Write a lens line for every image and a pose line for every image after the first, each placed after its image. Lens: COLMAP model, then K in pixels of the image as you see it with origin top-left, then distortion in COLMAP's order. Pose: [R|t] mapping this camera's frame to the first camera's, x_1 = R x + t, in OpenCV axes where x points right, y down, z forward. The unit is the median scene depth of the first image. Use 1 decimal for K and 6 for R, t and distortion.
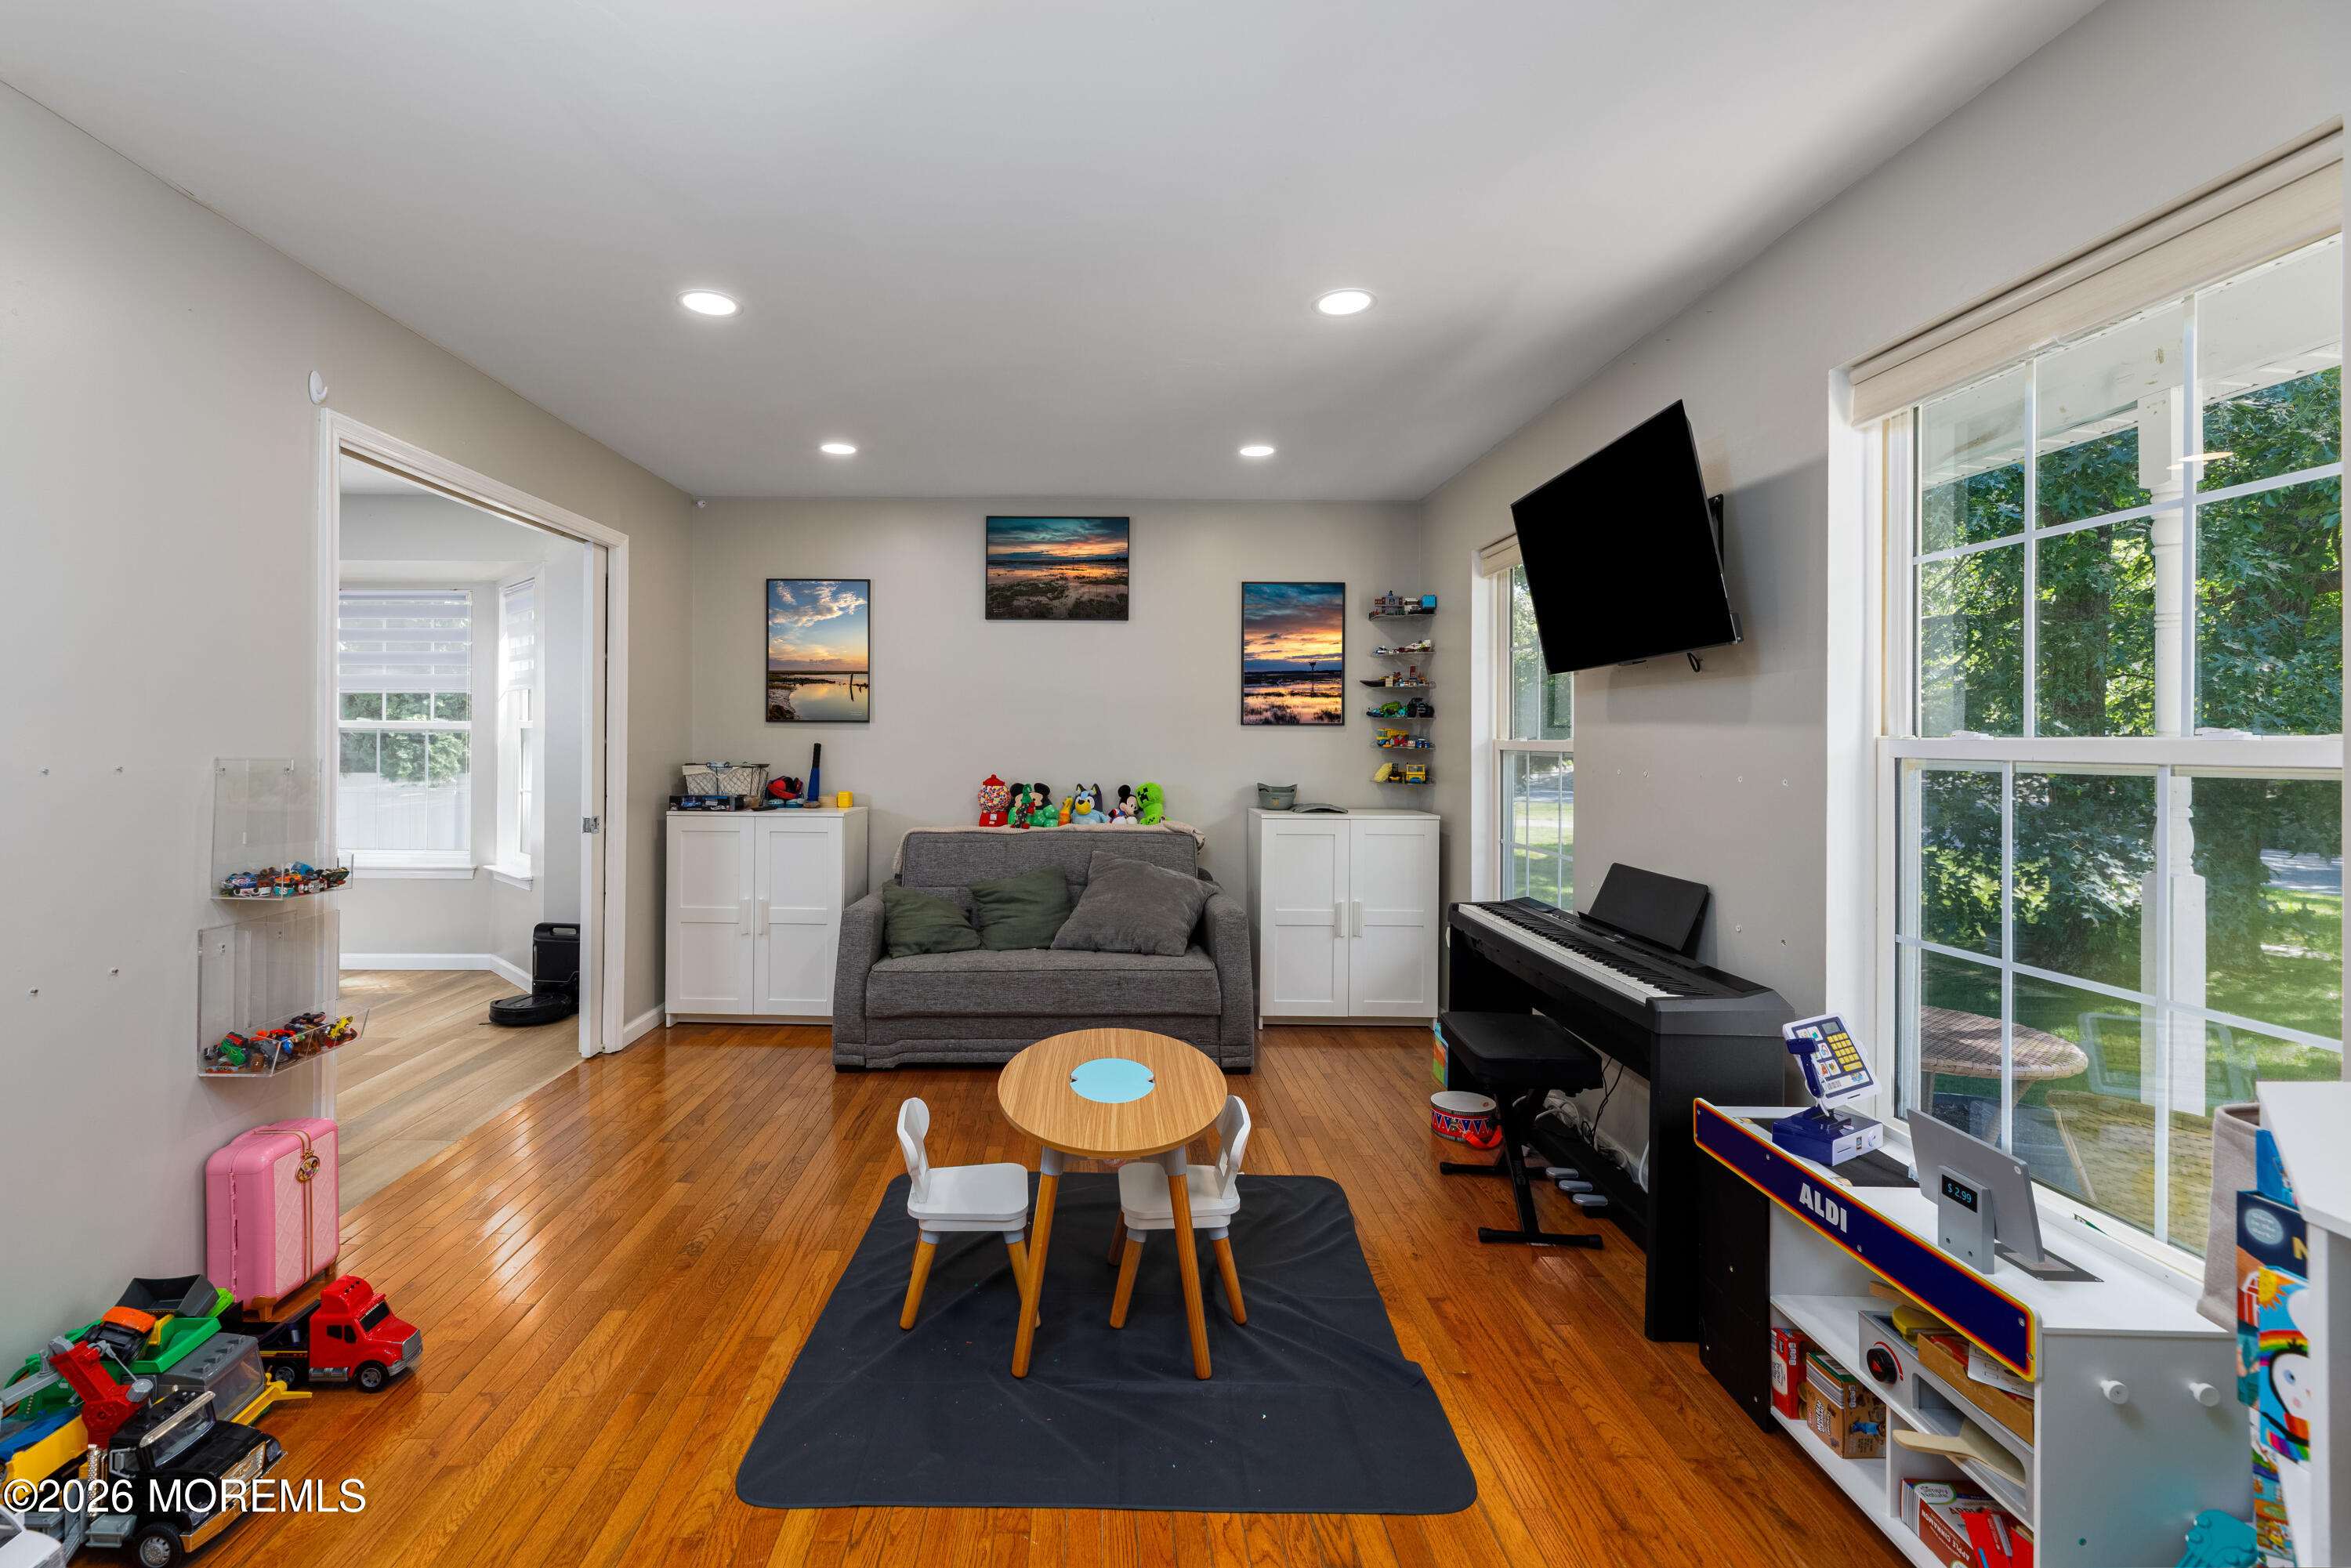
lens RADIAL K [[976.1, 0, 1113.7], [0, 976.1, 744.2], [0, 0, 1]] dist [-0.000098, -0.000424]
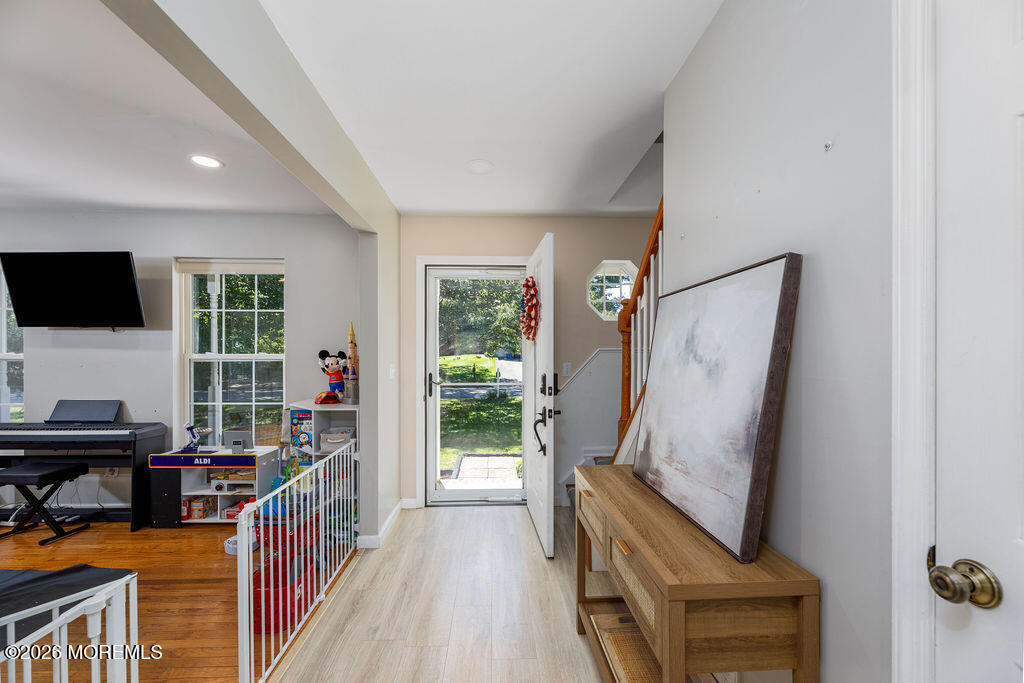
lens RADIAL K [[425.2, 0, 514.4], [0, 425.2, 351.4], [0, 0, 1]] dist [-0.000098, -0.000424]
pose [[-0.034904, -0.003889, 0.999383, -1.117988], [-0.007417, 0.999966, 0.003632, -0.034024], [-0.999363, -0.007286, -0.034932, -0.302526]]
